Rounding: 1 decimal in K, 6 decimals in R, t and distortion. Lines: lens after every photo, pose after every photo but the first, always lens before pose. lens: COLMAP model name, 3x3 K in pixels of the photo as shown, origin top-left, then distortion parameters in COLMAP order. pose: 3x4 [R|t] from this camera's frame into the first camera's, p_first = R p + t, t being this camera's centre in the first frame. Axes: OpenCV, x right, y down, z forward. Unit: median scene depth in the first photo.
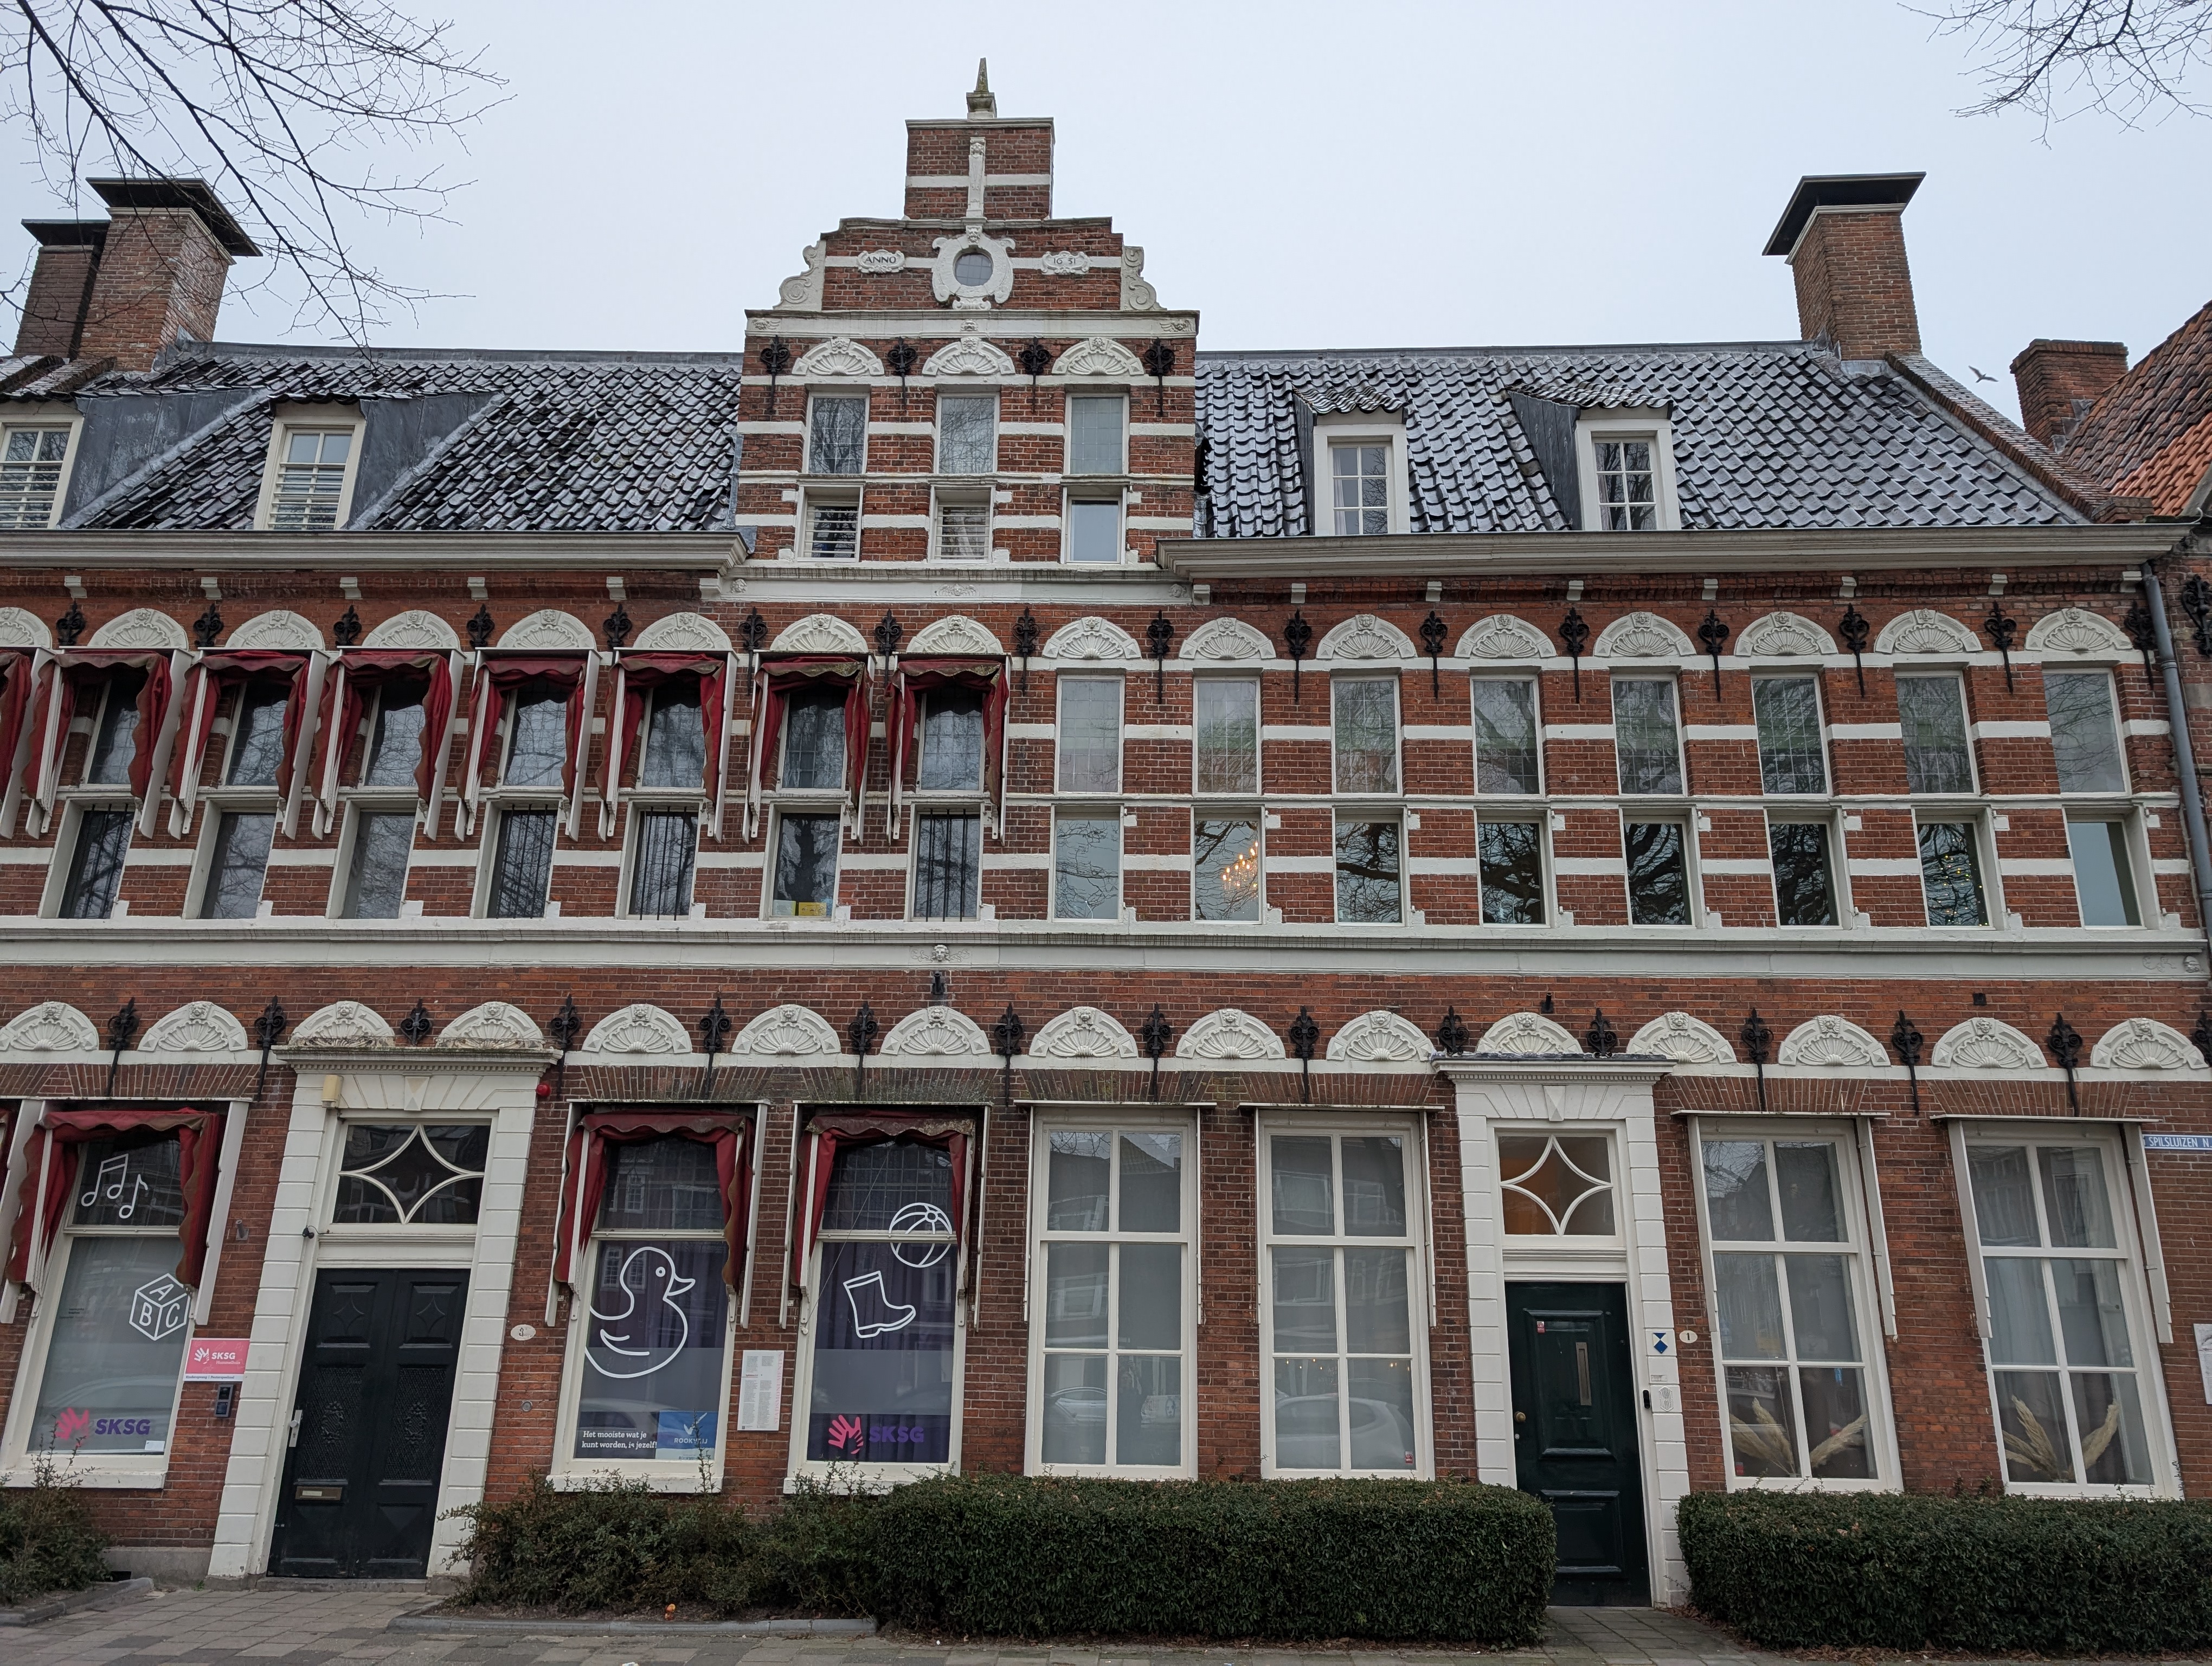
lens RADIAL K [[1437.0, 0, 1107.8], [0, 1437.0, 868.4], [0, 0, 1]] dist [0.043860, -0.052411]
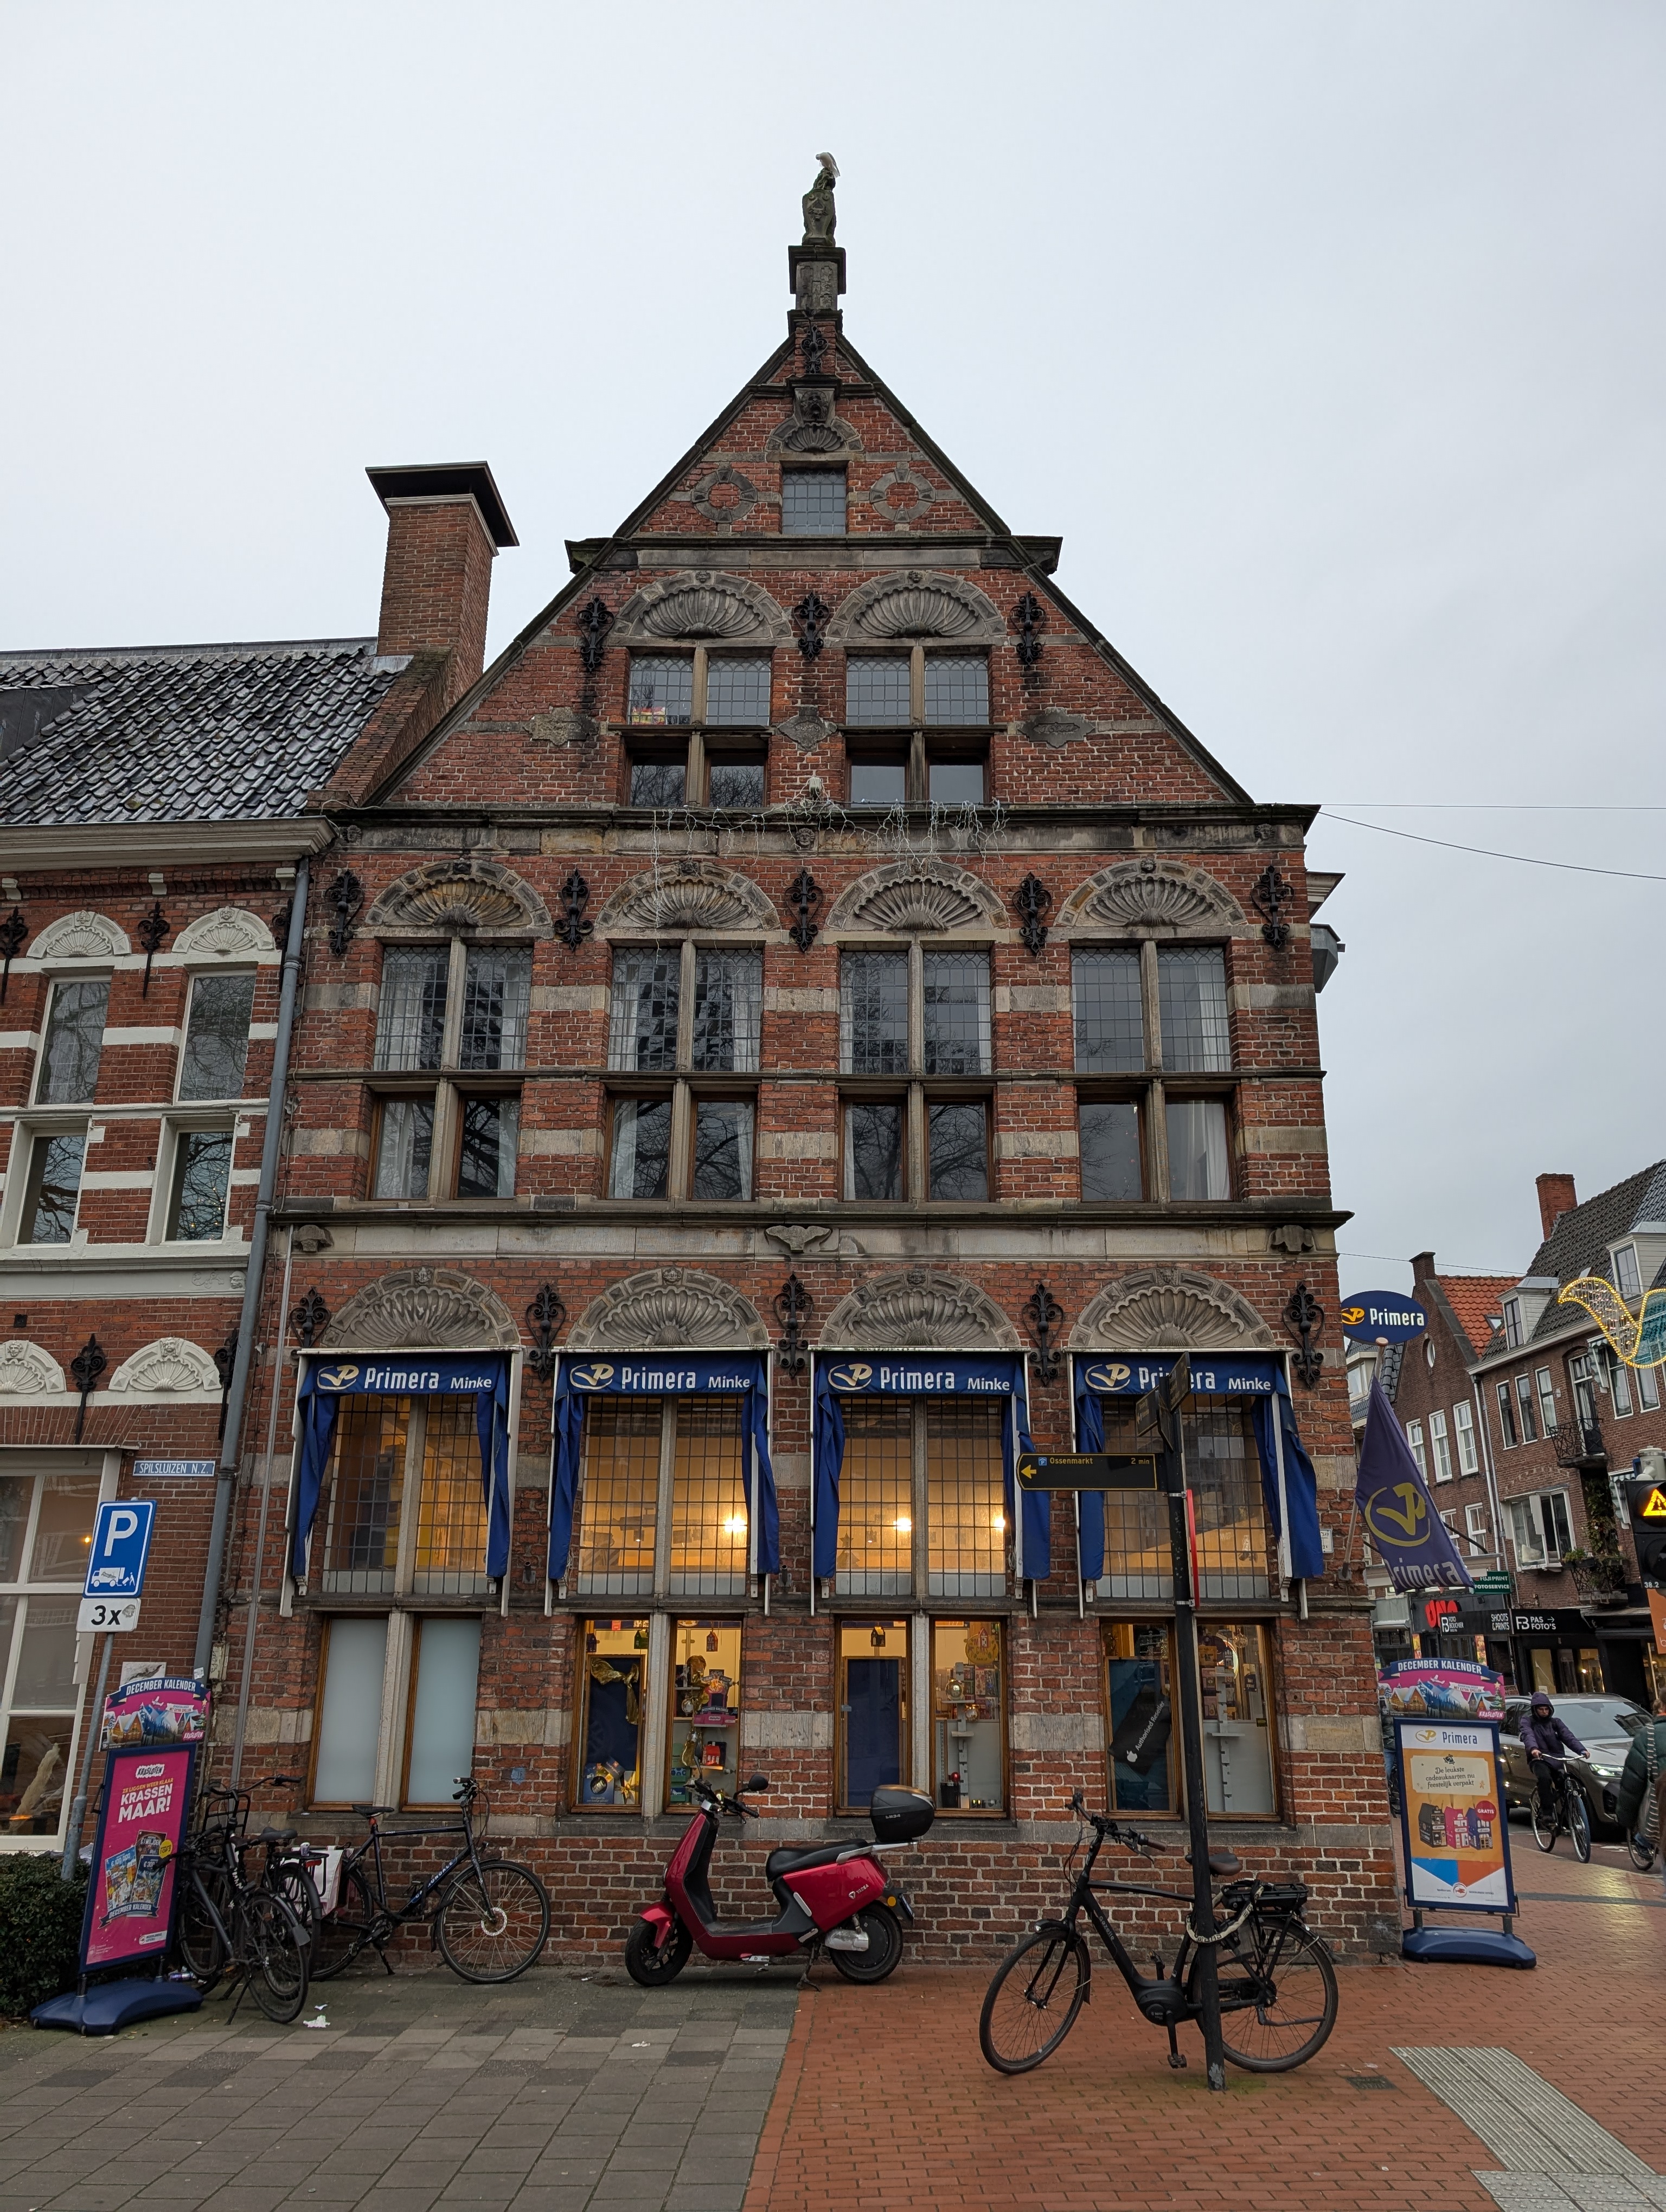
lens RADIAL K [[1578.5, 0, 791.8], [0, 1578.5, 1132.6], [0, 0, 1]] dist [0.047224, -0.006243]
pose [[0.999685, -0.018969, -0.016423, 1.068802], [0.018496, 0.999422, -0.028514, 0.005795], [0.016954, 0.028202, 0.999458, -0.037709]]
